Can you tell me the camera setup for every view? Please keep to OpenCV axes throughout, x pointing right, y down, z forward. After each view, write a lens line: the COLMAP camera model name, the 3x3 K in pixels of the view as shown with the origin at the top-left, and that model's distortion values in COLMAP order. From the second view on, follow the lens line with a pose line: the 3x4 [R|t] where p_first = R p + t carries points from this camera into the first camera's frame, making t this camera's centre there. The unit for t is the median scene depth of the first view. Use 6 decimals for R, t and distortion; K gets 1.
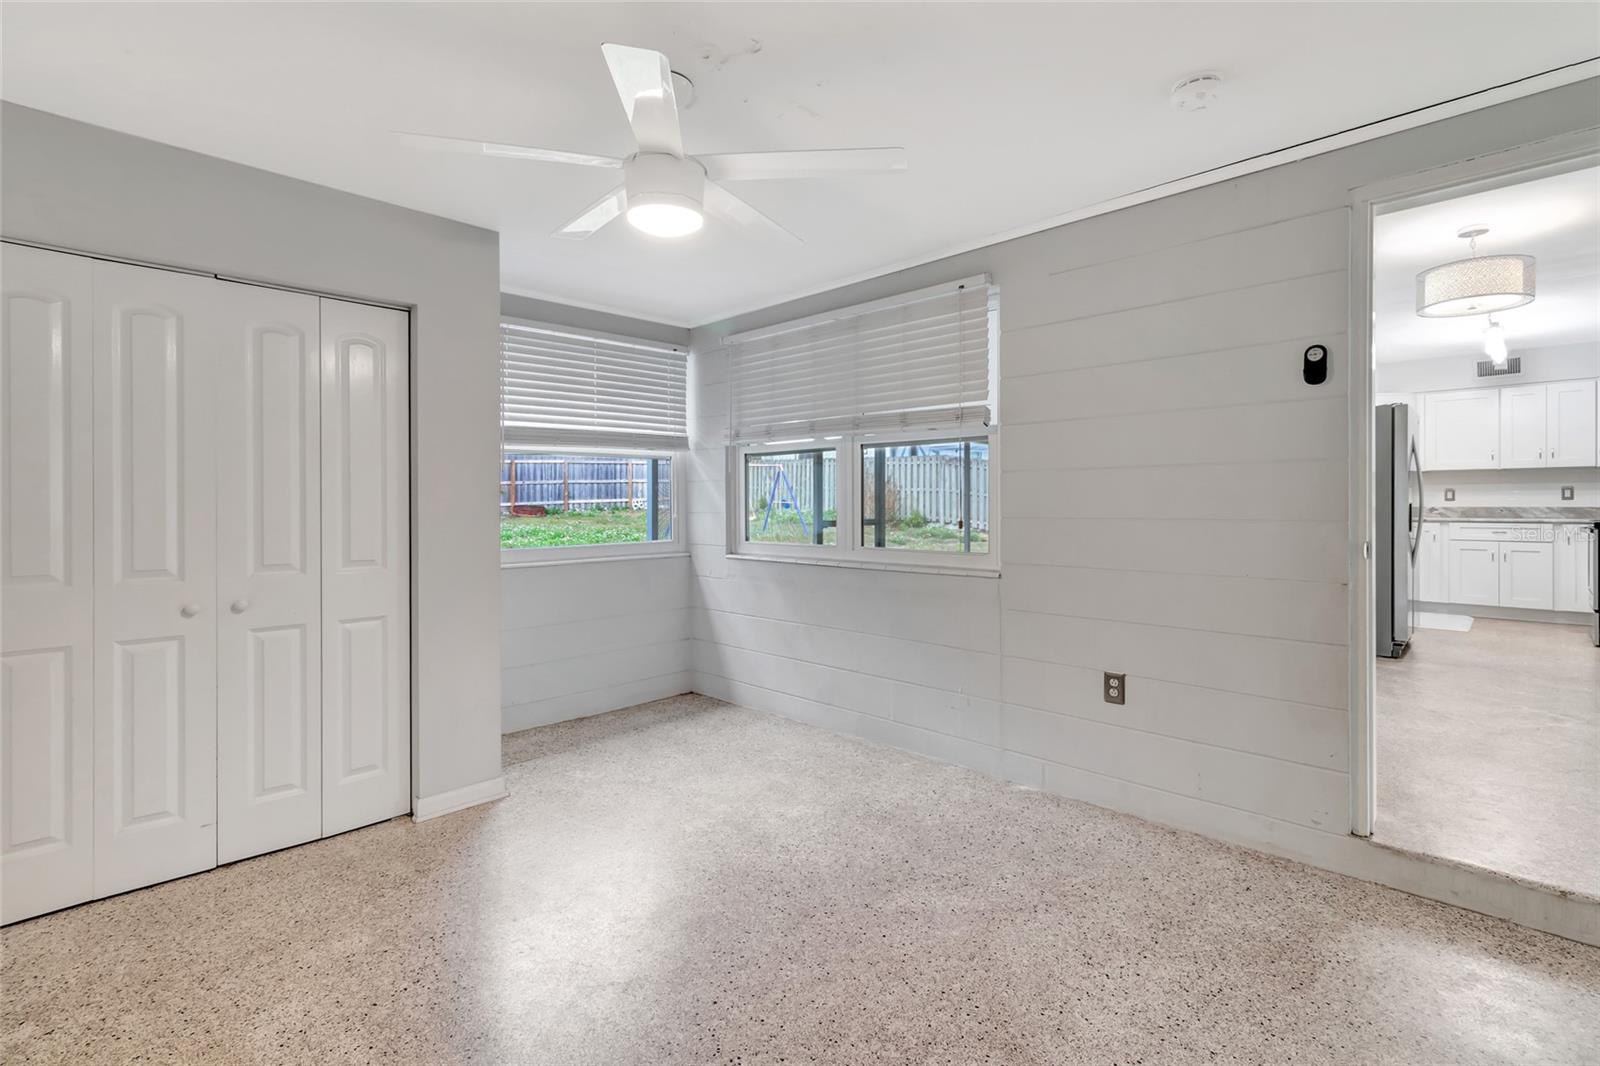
lens RADIAL K [[734.5, 0, 799.2], [0, 734.5, 508.4], [0, 0, 1]] dist [0.000105, -0.000229]
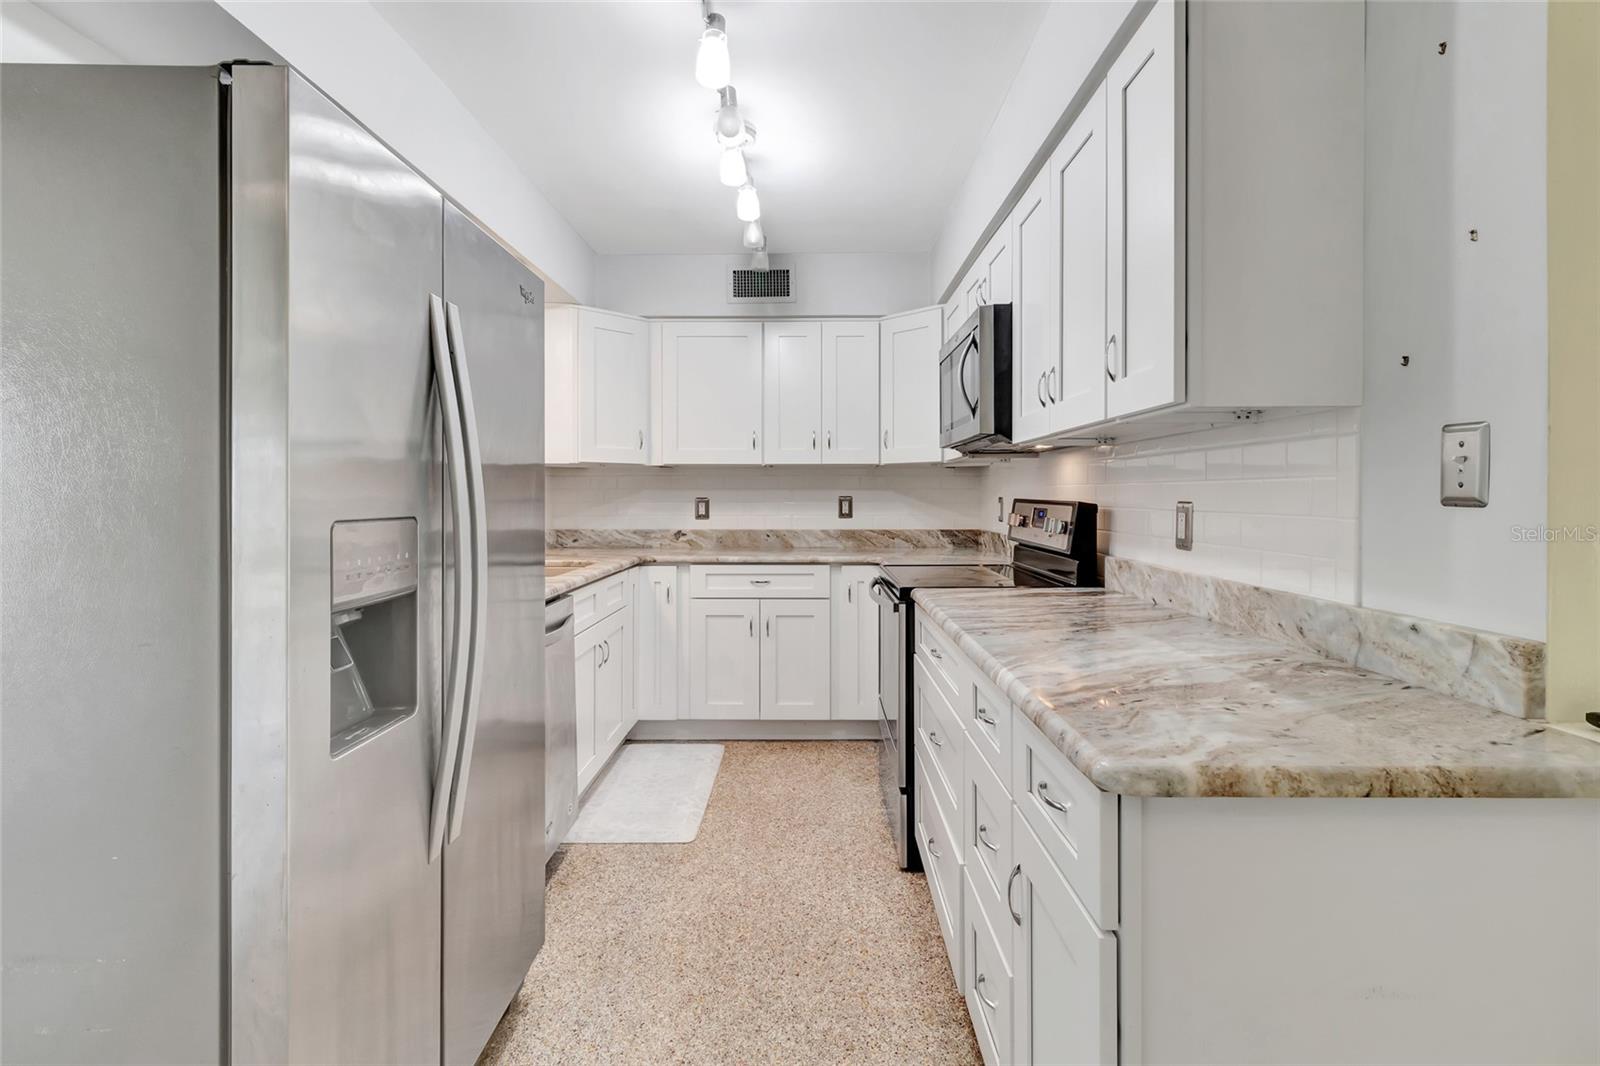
lens RADIAL K [[734.5, 0, 804.5], [0, 734.5, 516.5], [0, 0, 1]] dist [0.000105, -0.000229]
pose [[0.717647, -0.016917, 0.696202, 0.586433], [0.001209, 0.999734, 0.023046, -0.027184], [-0.696406, -0.015697, 0.717476, 0.576090]]
